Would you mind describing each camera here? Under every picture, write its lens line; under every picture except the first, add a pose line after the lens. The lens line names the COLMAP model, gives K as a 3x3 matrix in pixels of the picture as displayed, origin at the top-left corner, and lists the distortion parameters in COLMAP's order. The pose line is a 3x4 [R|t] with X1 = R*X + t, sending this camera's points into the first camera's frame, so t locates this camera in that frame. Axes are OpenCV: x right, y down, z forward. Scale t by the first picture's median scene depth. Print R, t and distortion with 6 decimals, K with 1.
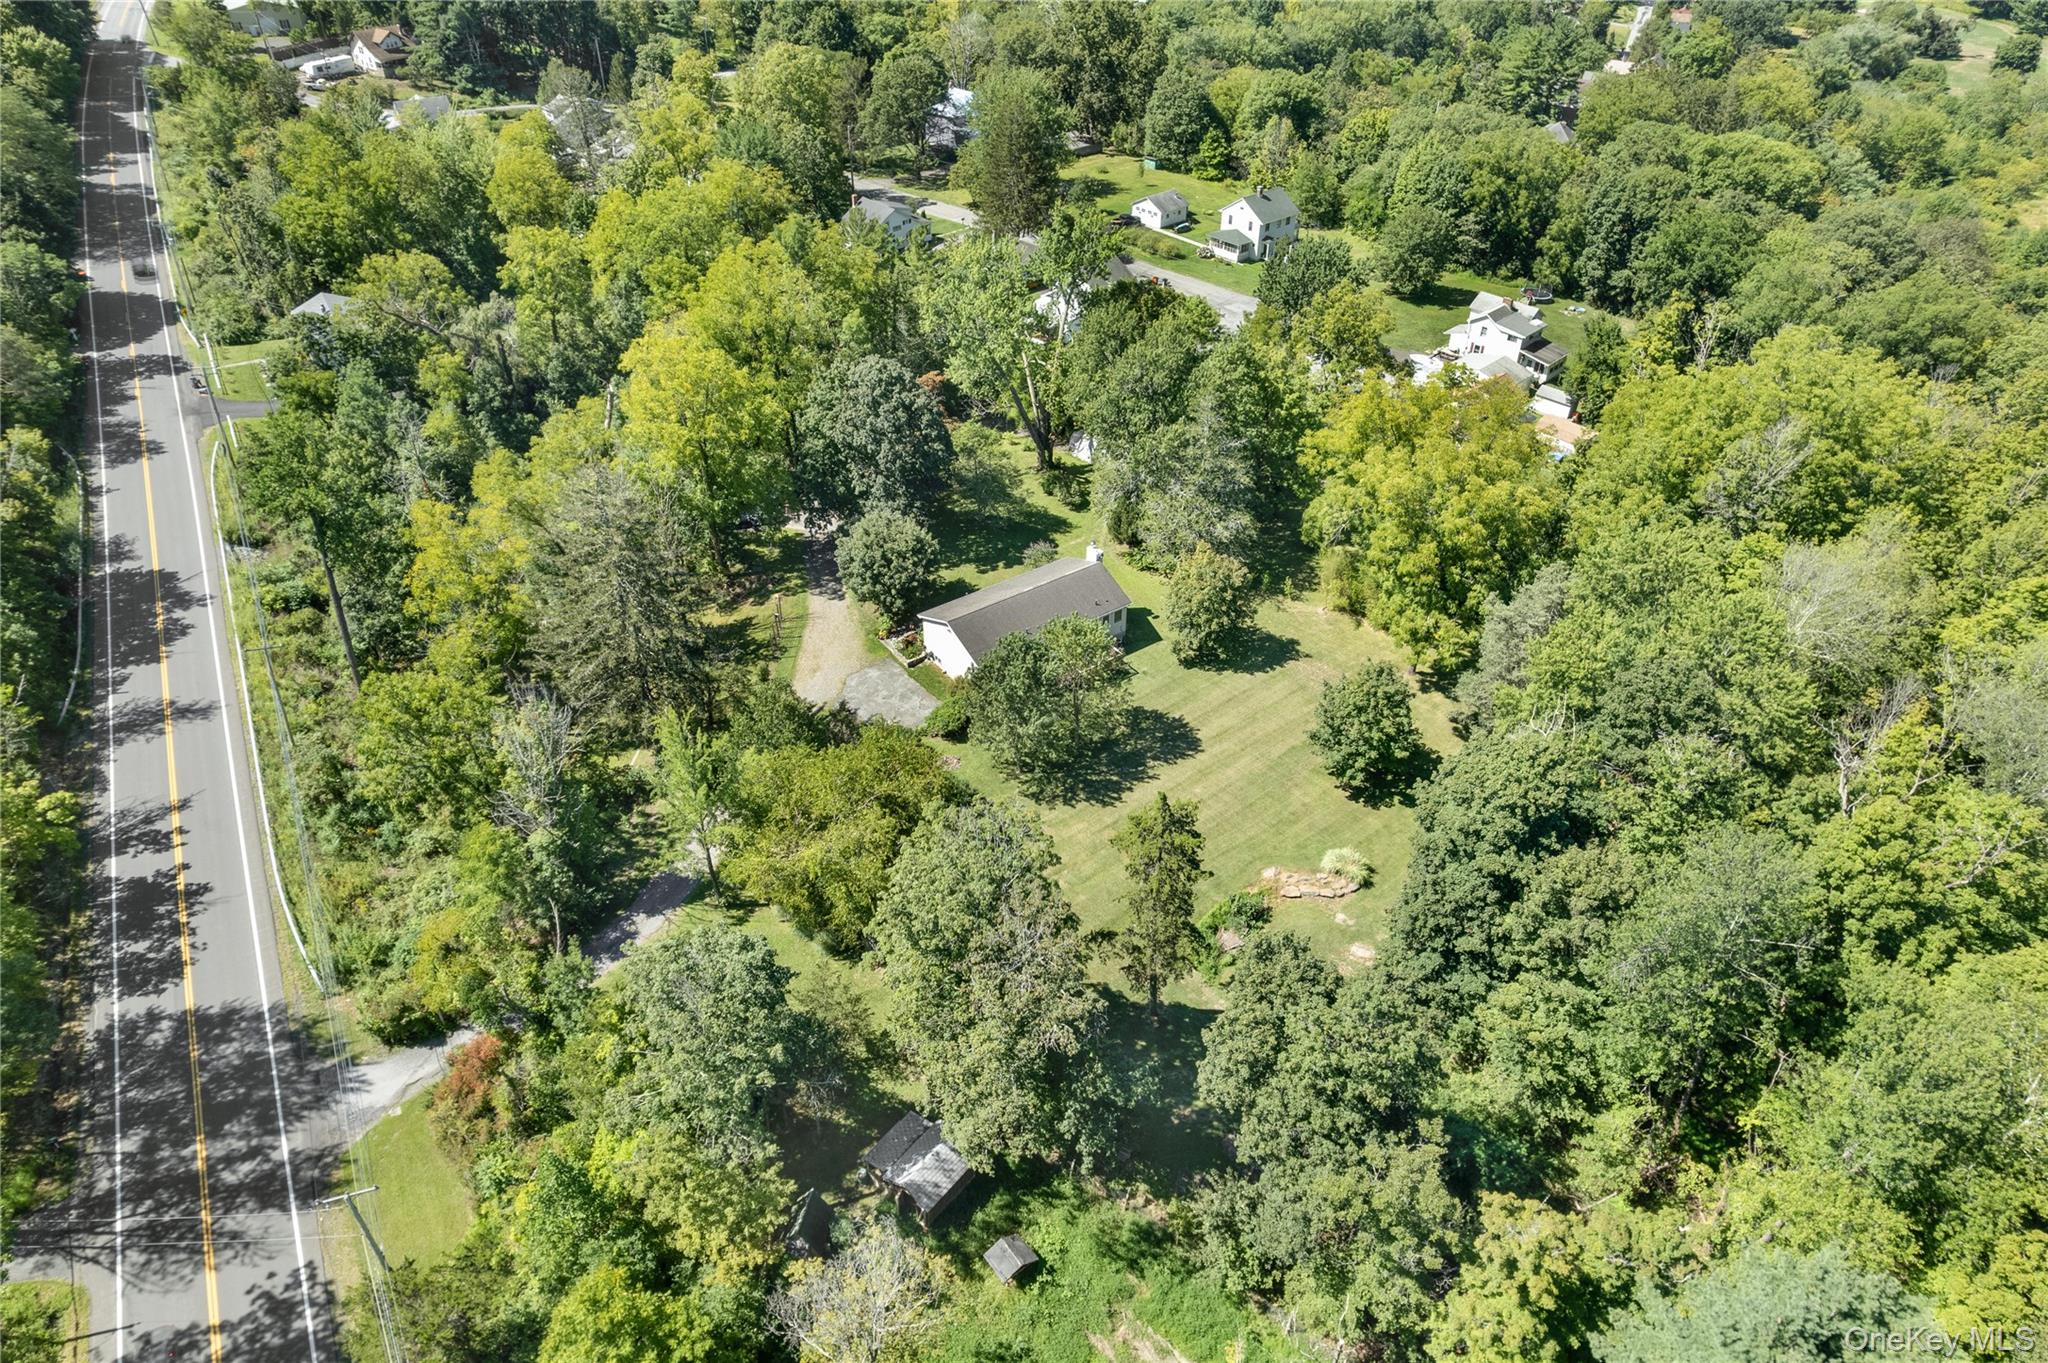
lens RADIAL K [[1529.9, 0, 1024.0], [0, 1529.9, 681.5], [0, 0, 1]] dist [-0.043074, 0.000528]
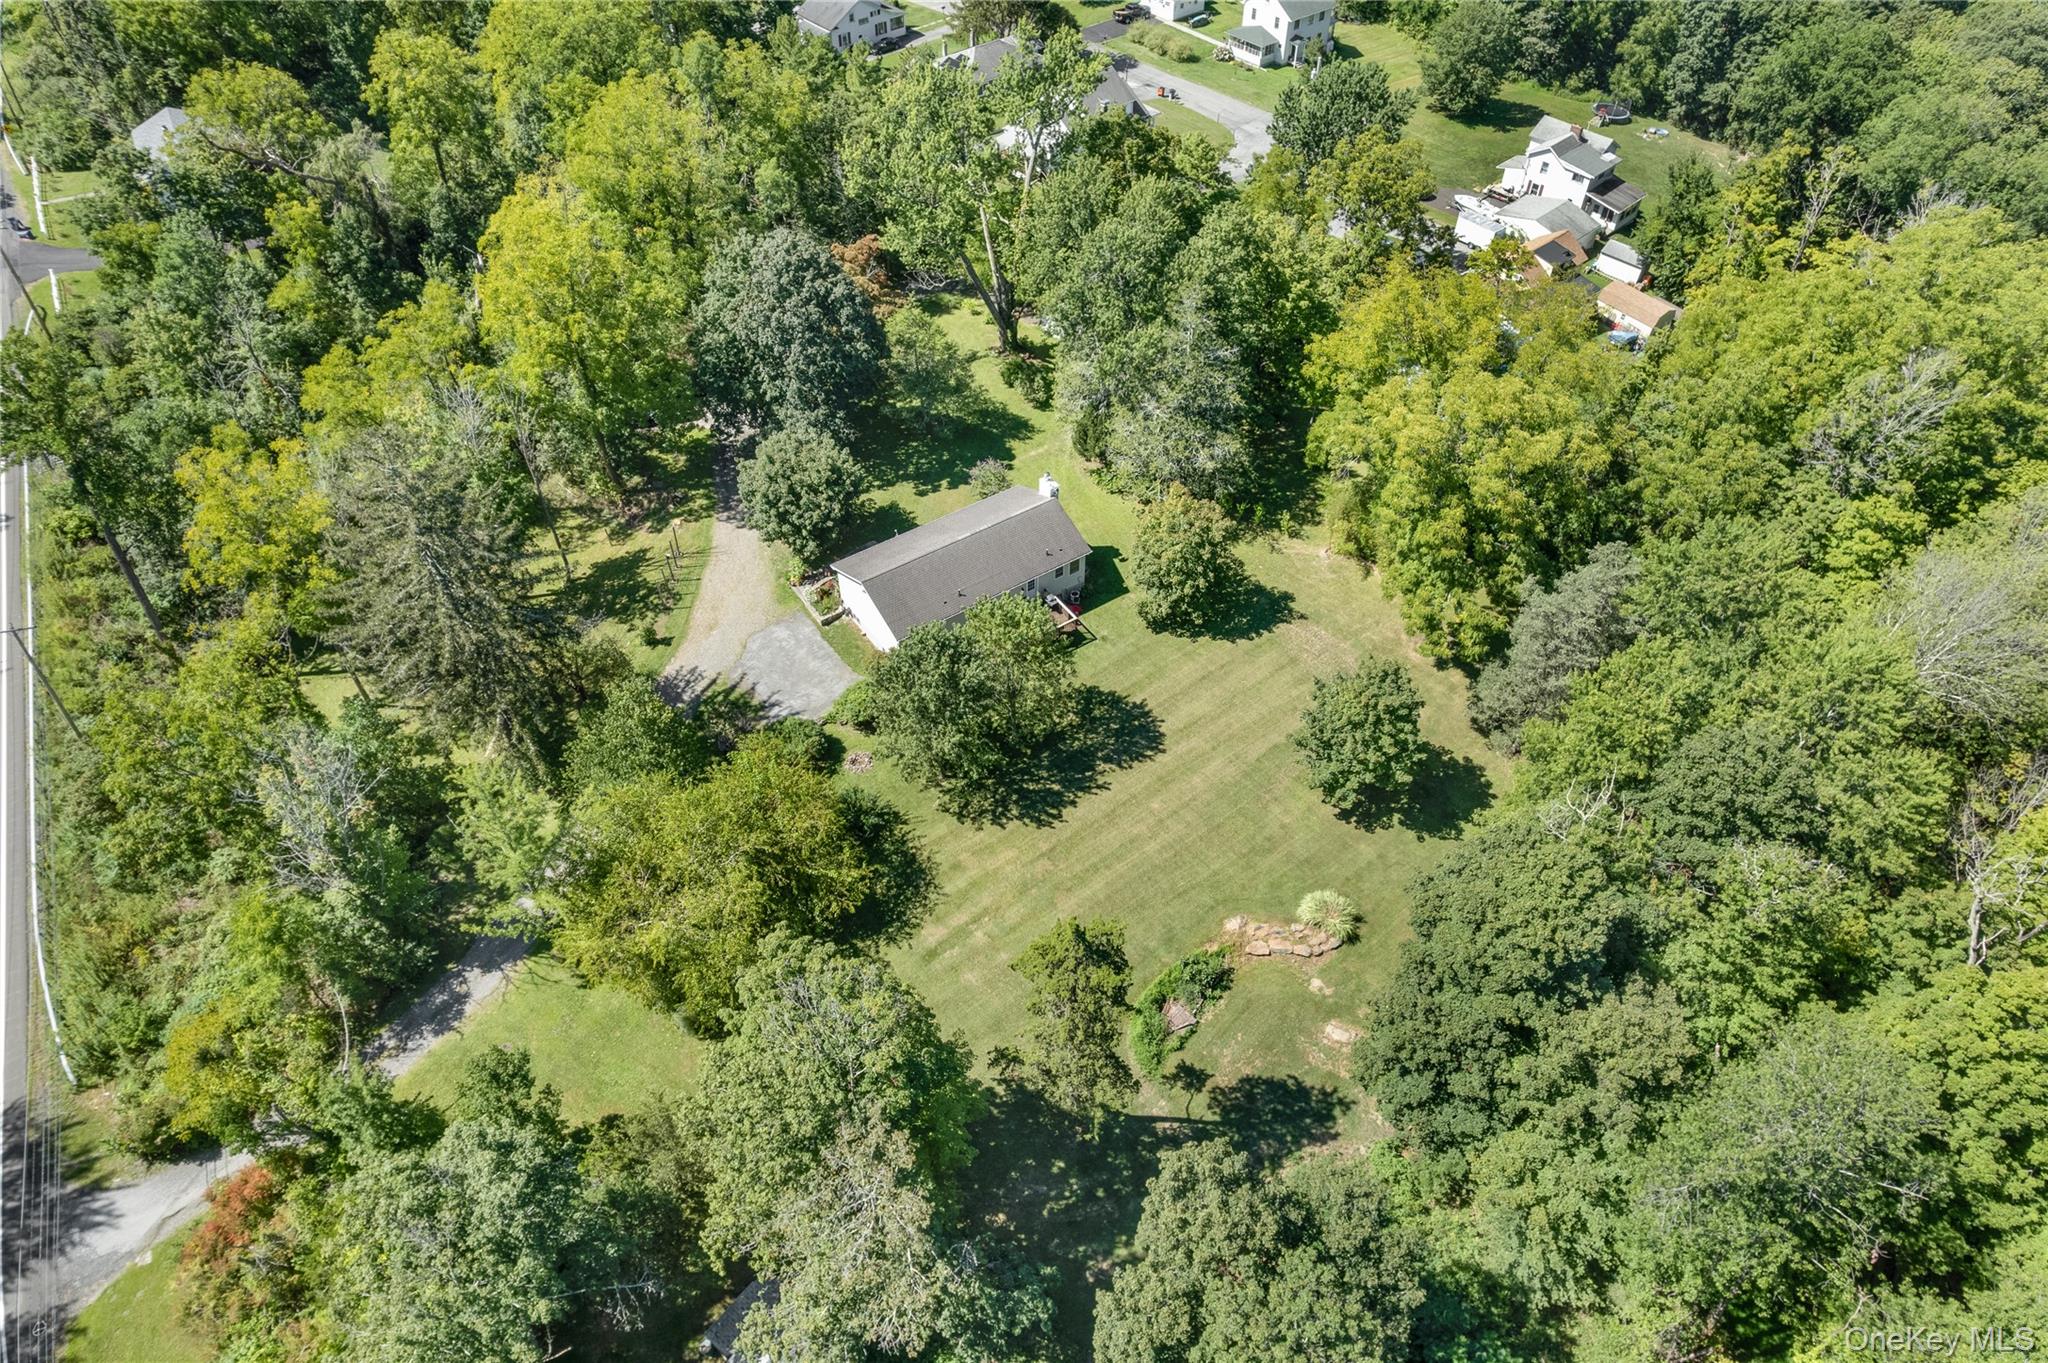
lens RADIAL K [[1496.2, 0, 1022.8], [0, 1496.2, 737.5], [0, 0, 1]] dist [-0.080901, 0.109434]
pose [[0.999629, 0.016763, -0.021474, 0.050935], [-0.012338, 0.981371, 0.191728, -0.103435], [0.024288, -0.191392, 0.981213, 0.183685]]
